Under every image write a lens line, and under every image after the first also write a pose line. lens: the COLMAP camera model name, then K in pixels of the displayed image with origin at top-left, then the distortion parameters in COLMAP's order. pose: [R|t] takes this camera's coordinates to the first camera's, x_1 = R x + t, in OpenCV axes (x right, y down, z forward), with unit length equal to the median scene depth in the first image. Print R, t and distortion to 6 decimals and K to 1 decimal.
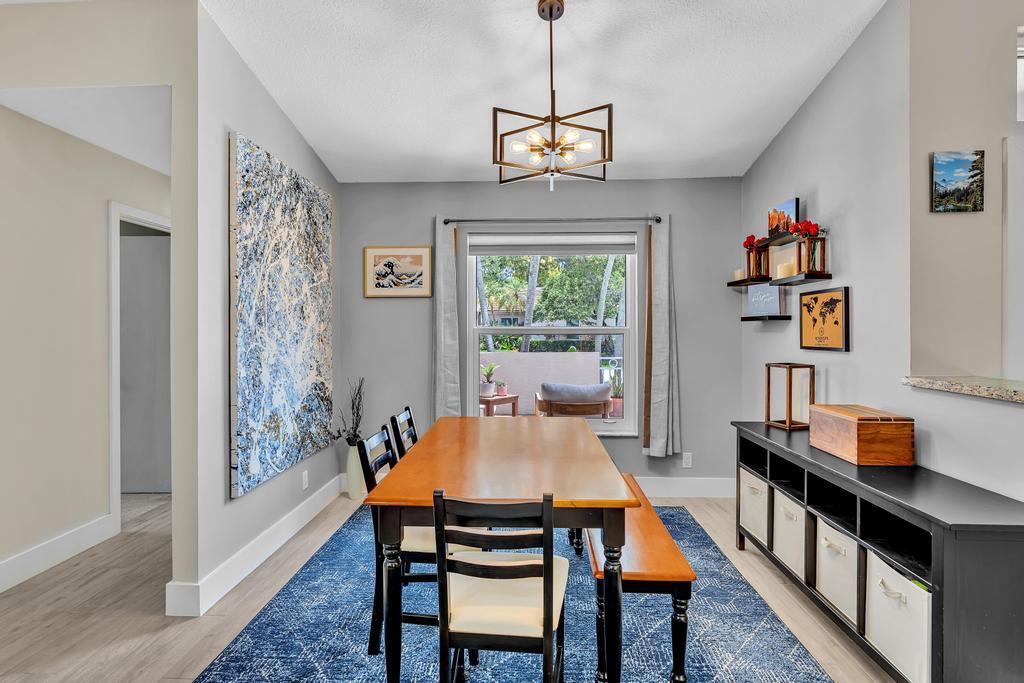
lens RADIAL K [[499.8, 0, 508.6], [0, 499.8, 327.9], [0, 0, 1]] dist [-0.003601, -0.000383]
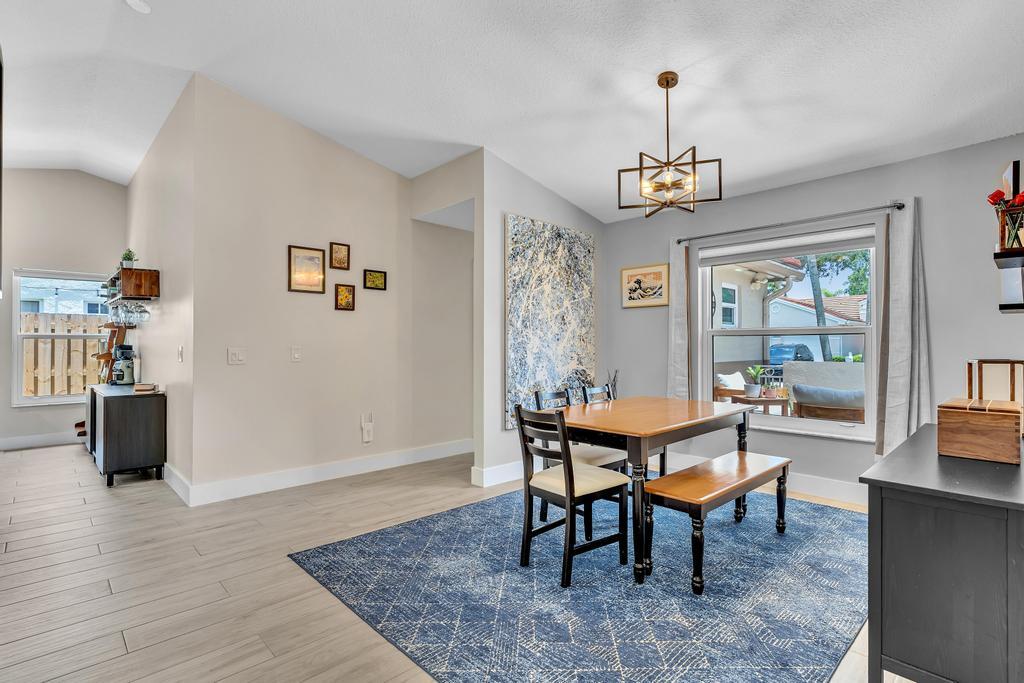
lens RADIAL K [[495.4, 0, 511.2], [0, 495.4, 340.9], [0, 0, 1]] dist [-0.002383, -0.000194]
pose [[0.721980, -0.004731, -0.691898, 0.552959], [-0.000562, 0.999972, -0.007425, 0.047277], [0.691914, 0.005750, 0.721957, -0.182485]]
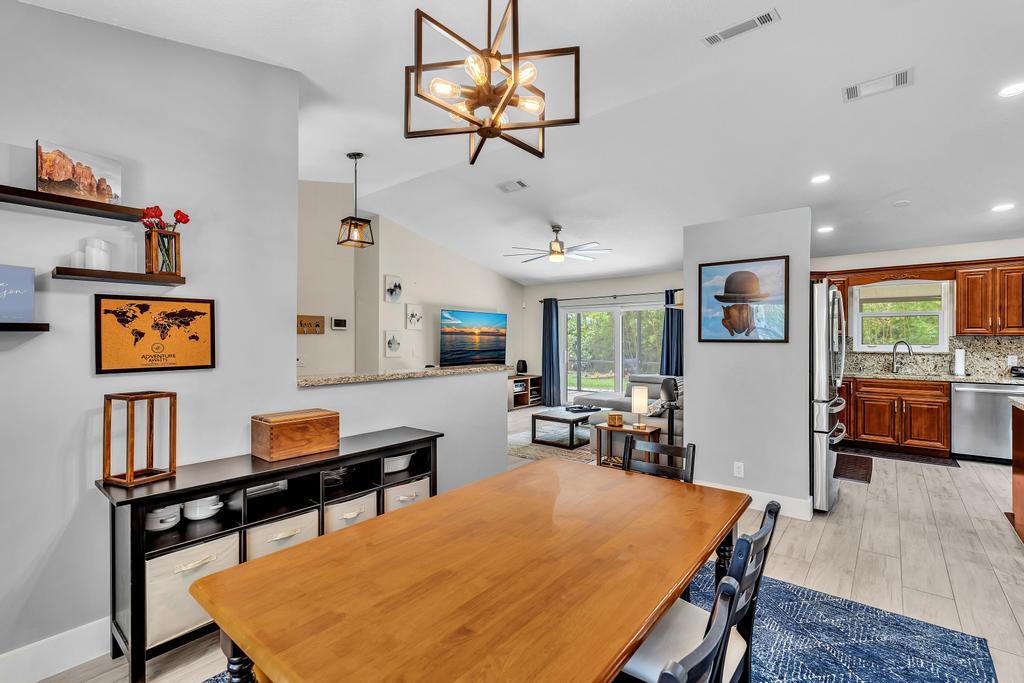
lens RADIAL K [[456.0, 0, 510.3], [0, 456.0, 340.2], [0, 0, 1]] dist [-0.000499, 0.000078]
pose [[-0.799027, 0.000995, 0.601295, -0.267228], [0.002087, 0.999997, 0.001118, -0.005084], [-0.601292, 0.002148, -0.799027, 1.213065]]
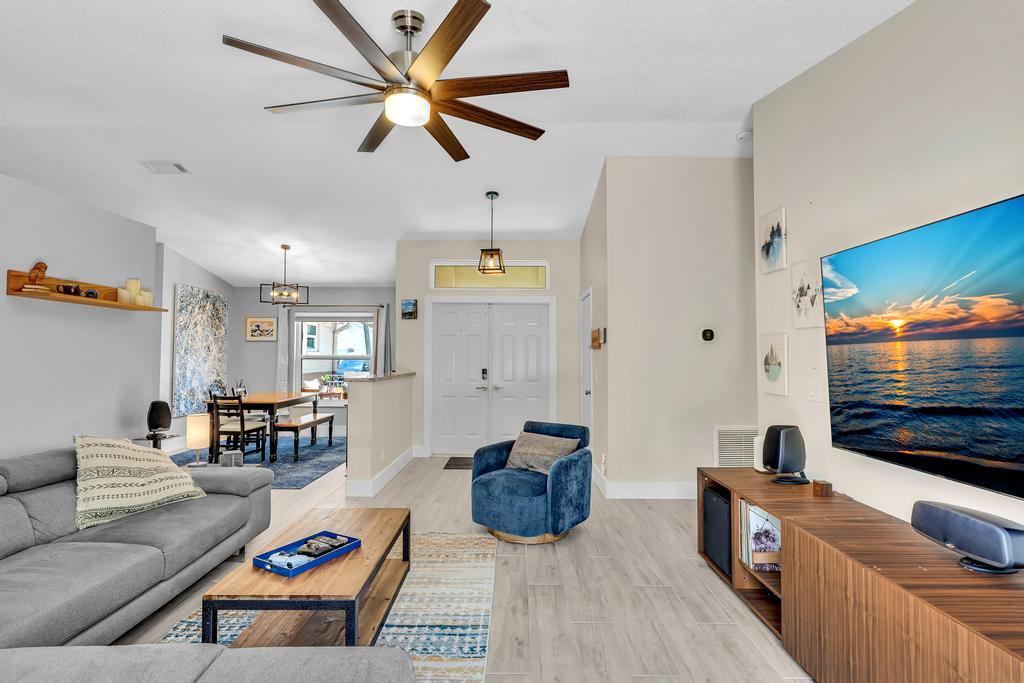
lens RADIAL K [[496.2, 0, 510.0], [0, 496.2, 338.9], [0, 0, 1]] dist [-0.001634, -0.000109]
pose [[0.999561, 0.005455, 0.029136, 1.068803], [-0.004399, 0.999336, -0.036166, 0.000669], [-0.029314, 0.036022, 0.998921, -1.570610]]
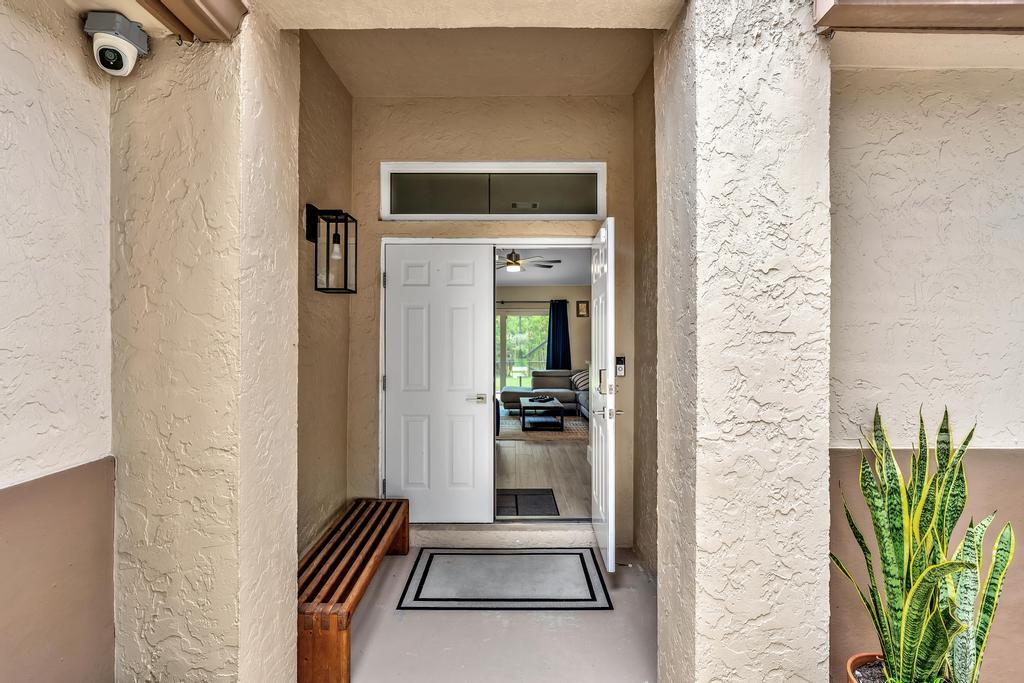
lens RADIAL K [[495.4, 0, 511.2], [0, 495.4, 340.9], [0, 0, 1]] dist [-0.002383, -0.000194]
pose [[-0.998917, 0.000328, -0.046517, 1.060239], [0.000149, 0.999993, 0.003862, -0.014920], [0.046518, 0.003851, -0.998910, 2.050975]]
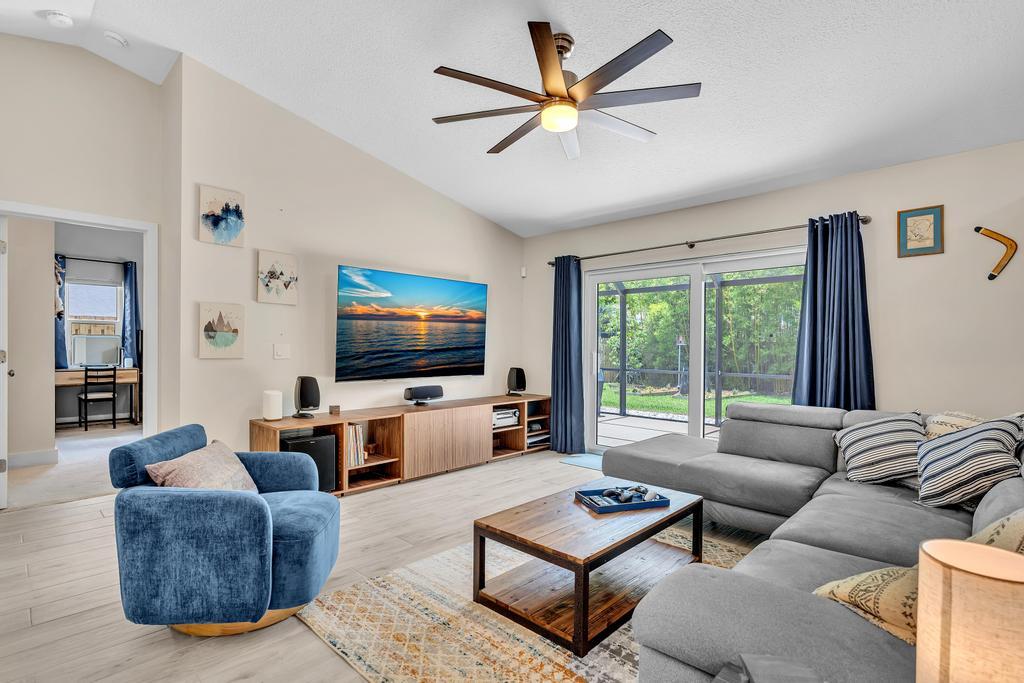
lens RADIAL K [[502.7, 0, 507.0], [0, 502.7, 346.3], [0, 0, 1]] dist [-0.002481, -0.000249]
pose [[-0.745580, -0.005488, 0.666393, 0.312834], [-0.004644, 0.999985, 0.003039, 0.048455], [-0.666400, -0.000829, -0.745594, 0.086054]]
